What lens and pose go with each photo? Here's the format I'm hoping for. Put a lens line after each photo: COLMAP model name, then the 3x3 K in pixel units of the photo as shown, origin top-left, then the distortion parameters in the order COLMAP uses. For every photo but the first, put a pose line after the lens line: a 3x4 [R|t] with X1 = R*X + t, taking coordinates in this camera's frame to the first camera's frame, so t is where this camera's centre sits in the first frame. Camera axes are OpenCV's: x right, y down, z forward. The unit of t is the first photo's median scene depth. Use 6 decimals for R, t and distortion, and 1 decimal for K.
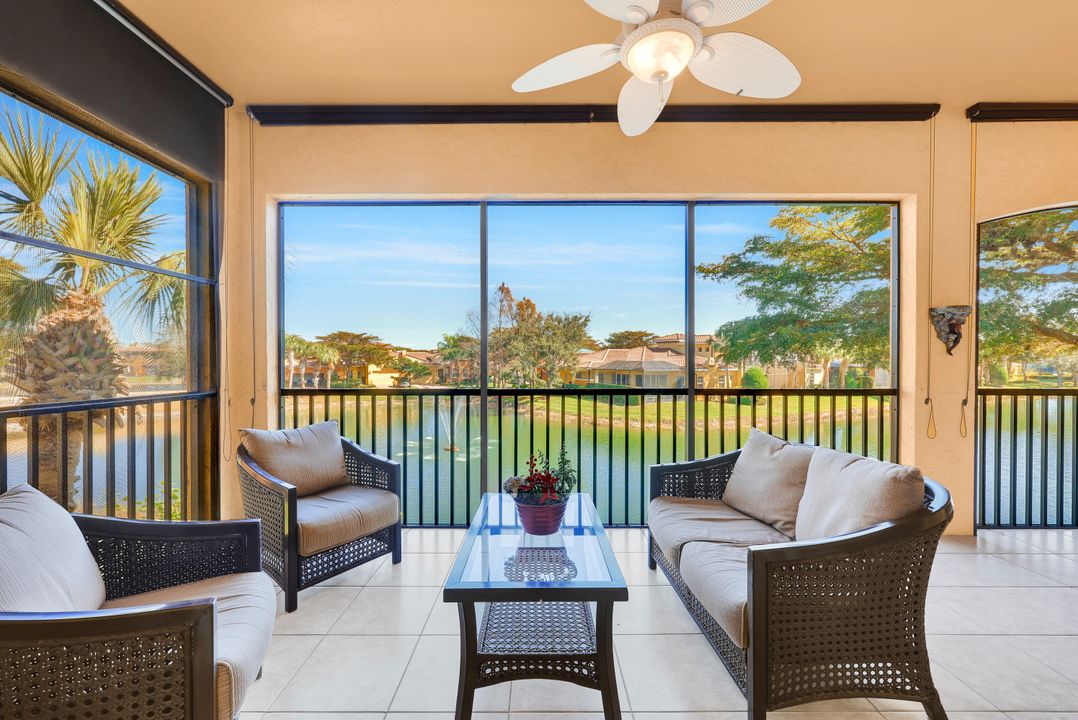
lens RADIAL K [[435.4, 0, 531.7], [0, 435.4, 359.9], [0, 0, 1]] dist [-0.001488, 0.000035]
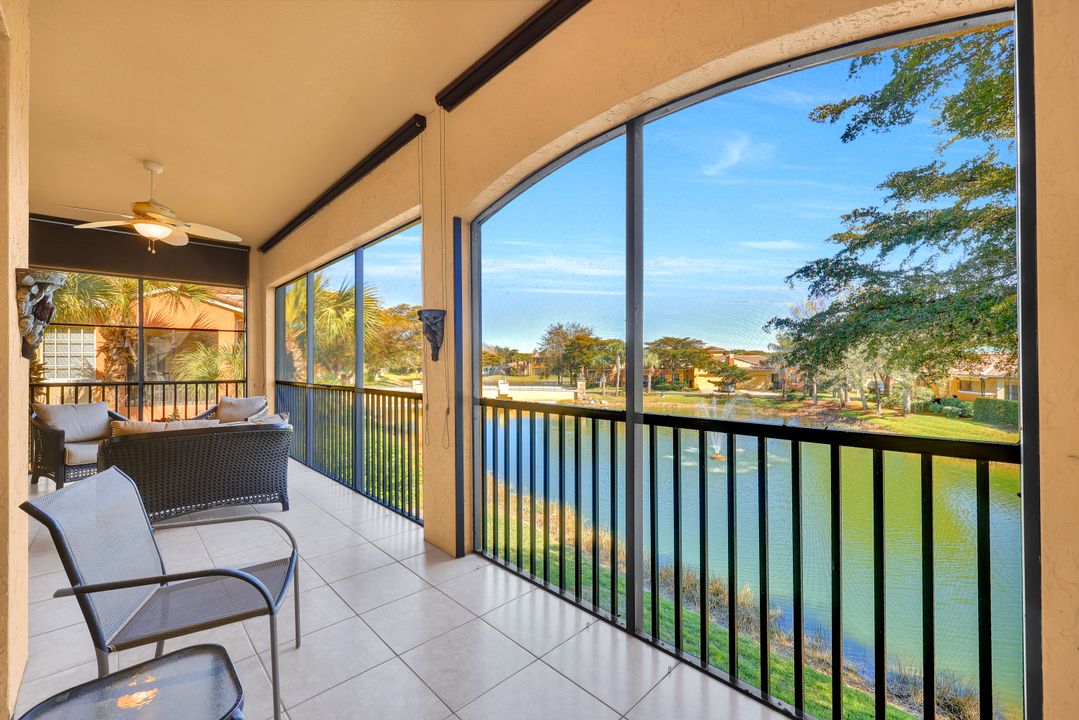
lens RADIAL K [[433.3, 0, 538.5], [0, 433.3, 356.2], [0, 0, 1]] dist [-0.000838, -0.000061]
pose [[0.700393, -0.011912, -0.713658, 0.116200], [-0.000477, 0.999853, -0.017156, -0.000178], [0.713757, 0.012357, 0.700285, 0.031450]]
